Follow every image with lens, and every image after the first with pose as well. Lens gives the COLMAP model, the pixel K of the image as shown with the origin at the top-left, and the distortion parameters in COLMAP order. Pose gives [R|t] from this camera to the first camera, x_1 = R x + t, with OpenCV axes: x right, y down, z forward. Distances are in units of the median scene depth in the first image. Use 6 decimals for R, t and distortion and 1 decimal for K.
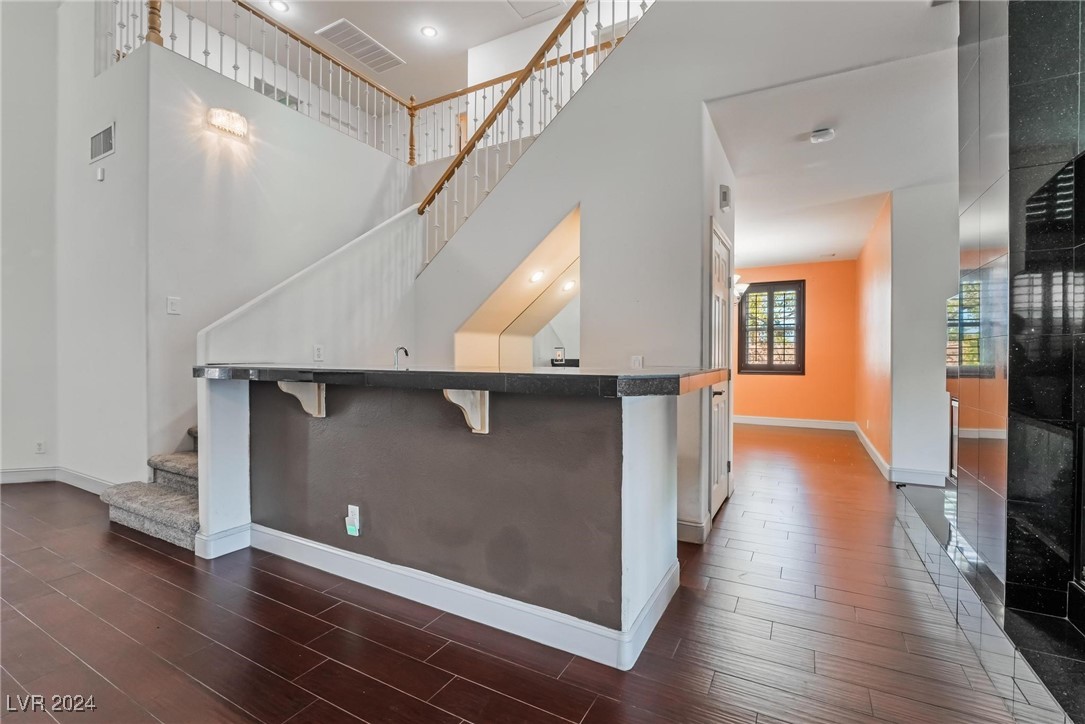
lens RADIAL K [[450.9, 0, 542.6], [0, 450.9, 356.4], [0, 0, 1]] dist [-0.002175, -0.000179]
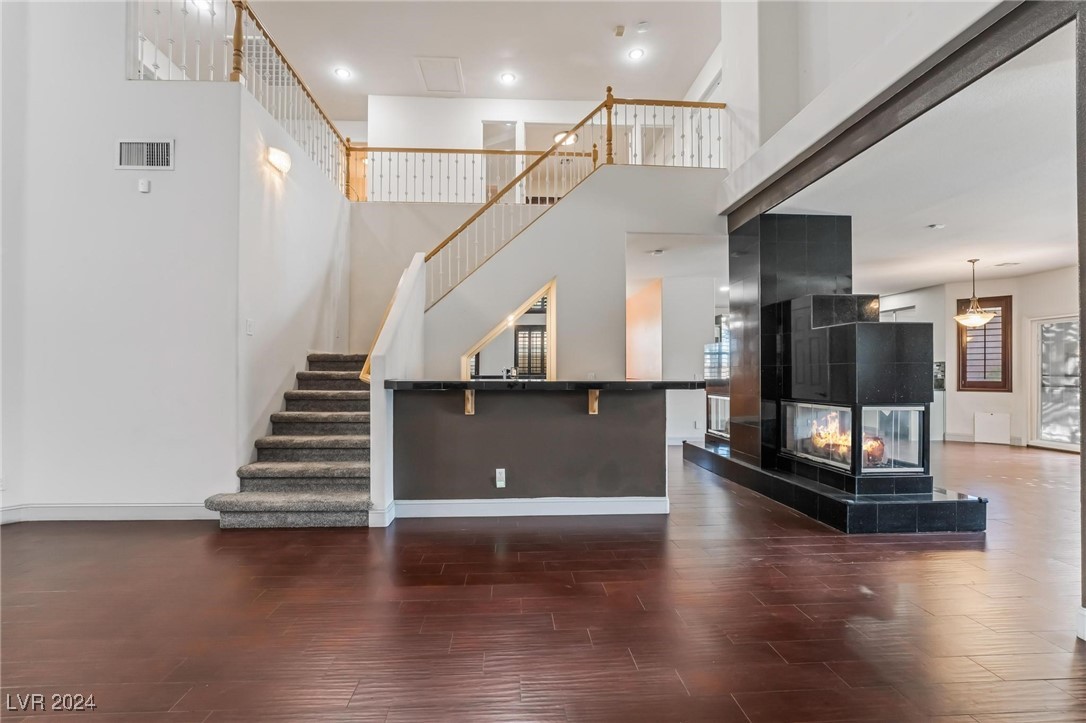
lens RADIAL K [[457.2, 0, 539.1], [0, 457.2, 367.5], [0, 0, 1]] dist [-0.010082, 0.000047]
pose [[0.833453, 0.005957, 0.552558, -0.820611], [0.003153, 0.999874, -0.015536, 0.002743], [-0.552581, 0.014691, 0.833330, -0.279233]]
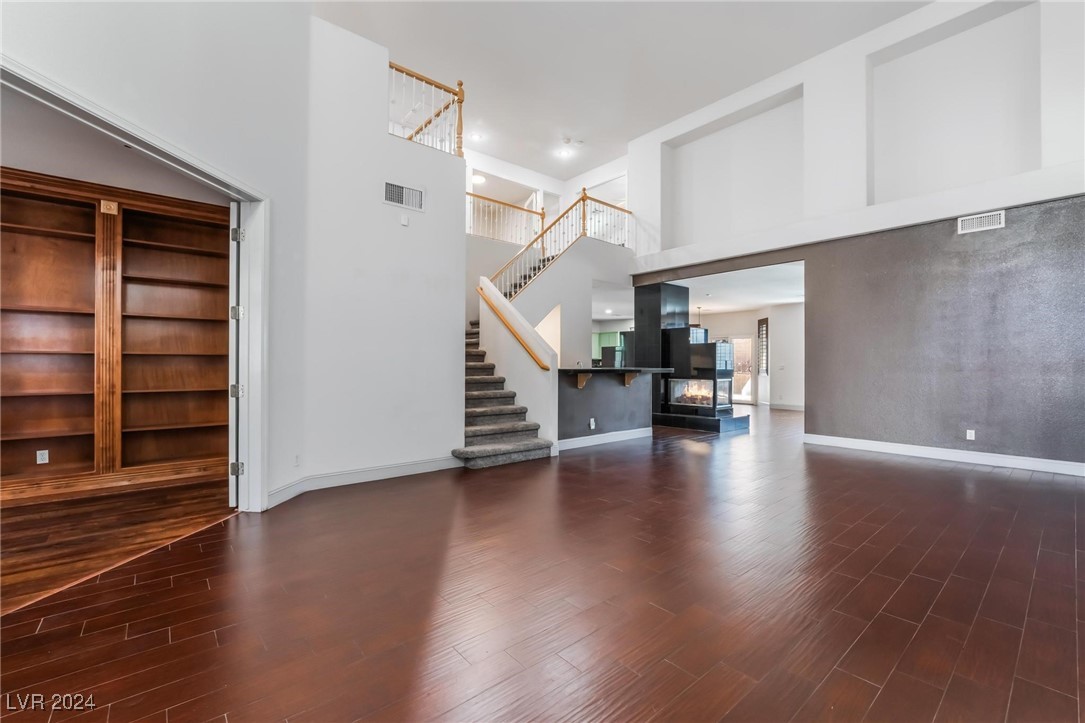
lens RADIAL K [[456.8, 0, 538.6], [0, 456.8, 367.5], [0, 0, 1]] dist [-0.010082, 0.000047]
pose [[0.328501, -0.004481, 0.944493, -2.196954], [0.003253, 0.999988, 0.003612, 0.004099], [-0.944498, 0.001886, 0.328512, 0.268250]]
